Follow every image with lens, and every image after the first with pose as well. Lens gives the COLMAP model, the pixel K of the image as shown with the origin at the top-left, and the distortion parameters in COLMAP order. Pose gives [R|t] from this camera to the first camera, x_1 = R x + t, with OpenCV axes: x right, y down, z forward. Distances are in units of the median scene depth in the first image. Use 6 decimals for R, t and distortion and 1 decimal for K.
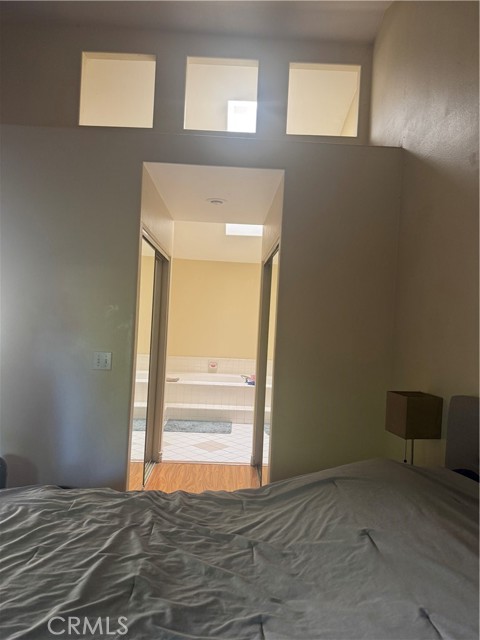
lens RADIAL K [[449.0, 0, 240.0], [0, 449.0, 323.6], [0, 0, 1]] dist [0.049015, -0.075086]
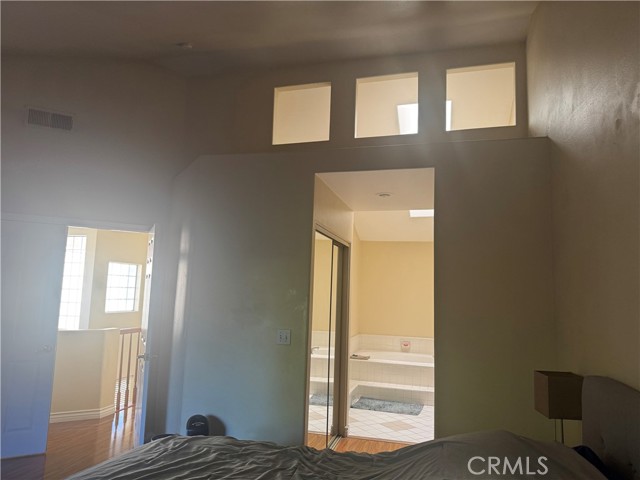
lens RADIAL K [[449.0, 0, 317.3], [0, 449.0, 236.0], [0, 0, 1]] dist [0.049015, -0.075086]
pose [[0.958438, -0.049747, -0.280929, 0.100779], [0.008804, 0.989369, -0.145163, -0.006388], [0.285164, 0.136656, 0.948687, -0.108635]]
